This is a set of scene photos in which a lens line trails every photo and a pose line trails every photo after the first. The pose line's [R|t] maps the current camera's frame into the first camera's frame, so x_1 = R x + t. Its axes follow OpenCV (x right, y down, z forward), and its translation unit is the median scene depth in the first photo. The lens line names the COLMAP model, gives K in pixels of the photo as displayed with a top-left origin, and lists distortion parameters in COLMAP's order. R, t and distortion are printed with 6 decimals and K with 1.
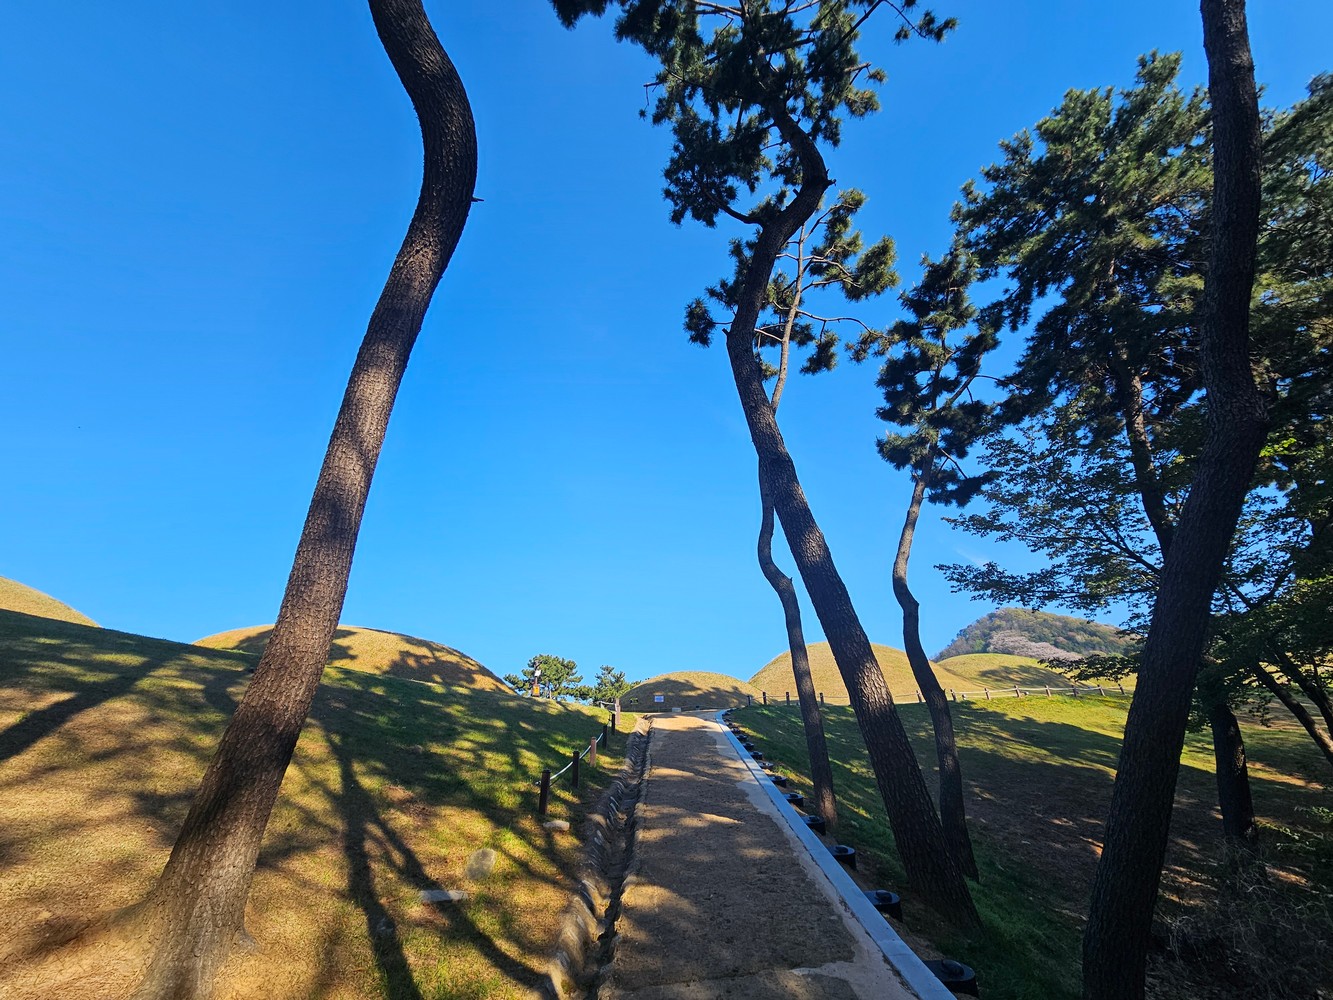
lens RADIAL K [[537.3, 0, 657.8], [0, 537.3, 501.3], [0, 0, 1]] dist [-0.017120, 0.000497]
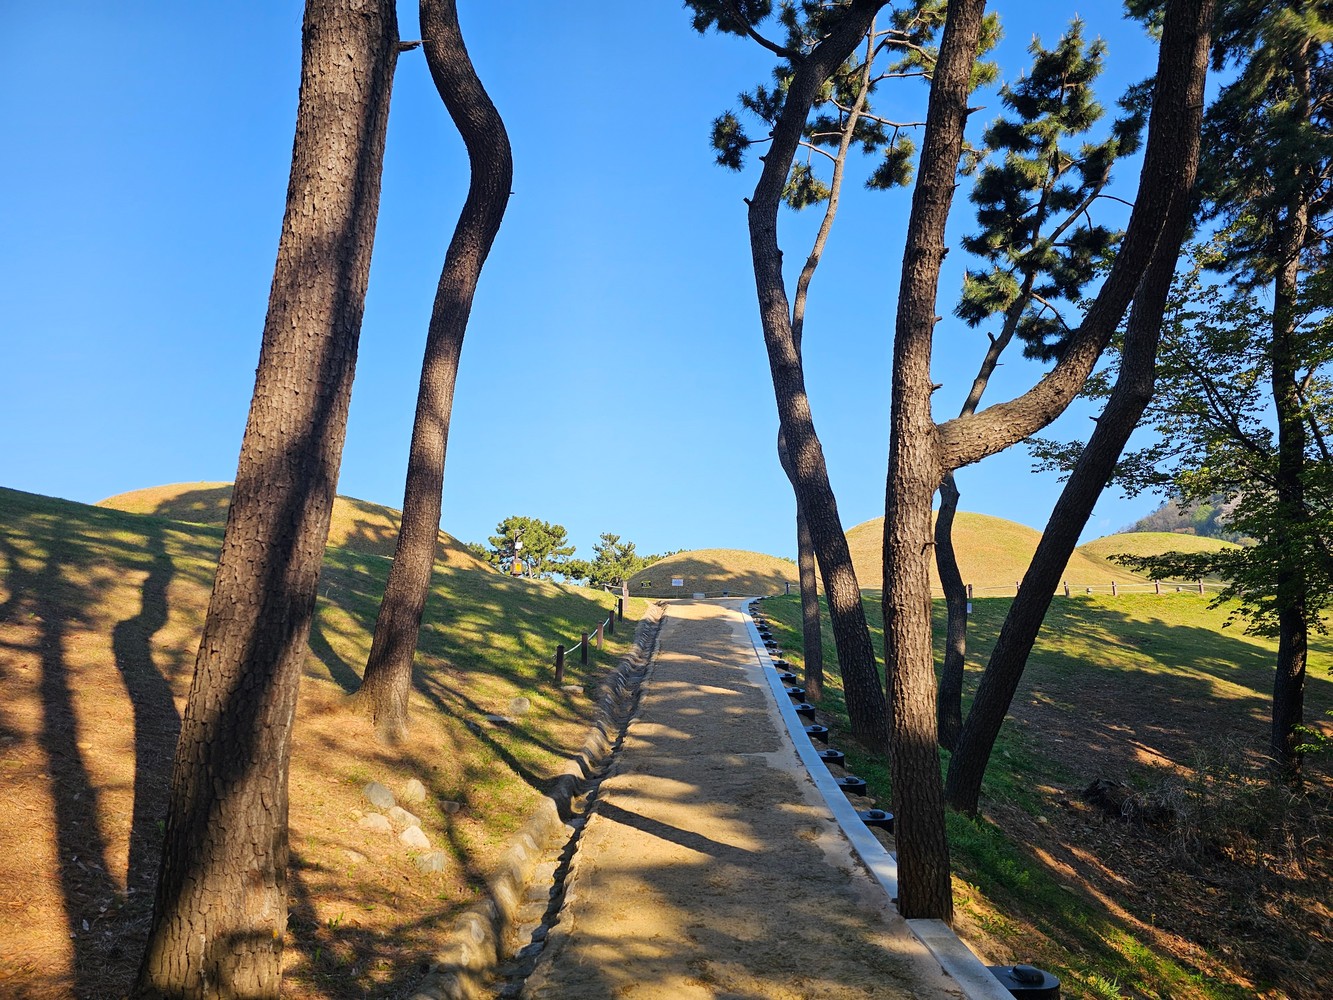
lens RADIAL K [[887.1, 0, 667.4], [0, 887.1, 498.6], [0, 0, 1]] dist [0.009437, -0.006706]
pose [[0.999461, 0.021879, -0.024472, 0.027527], [-0.014750, 0.965329, 0.260619, -0.149733], [0.029326, -0.260118, 0.965131, -0.375183]]
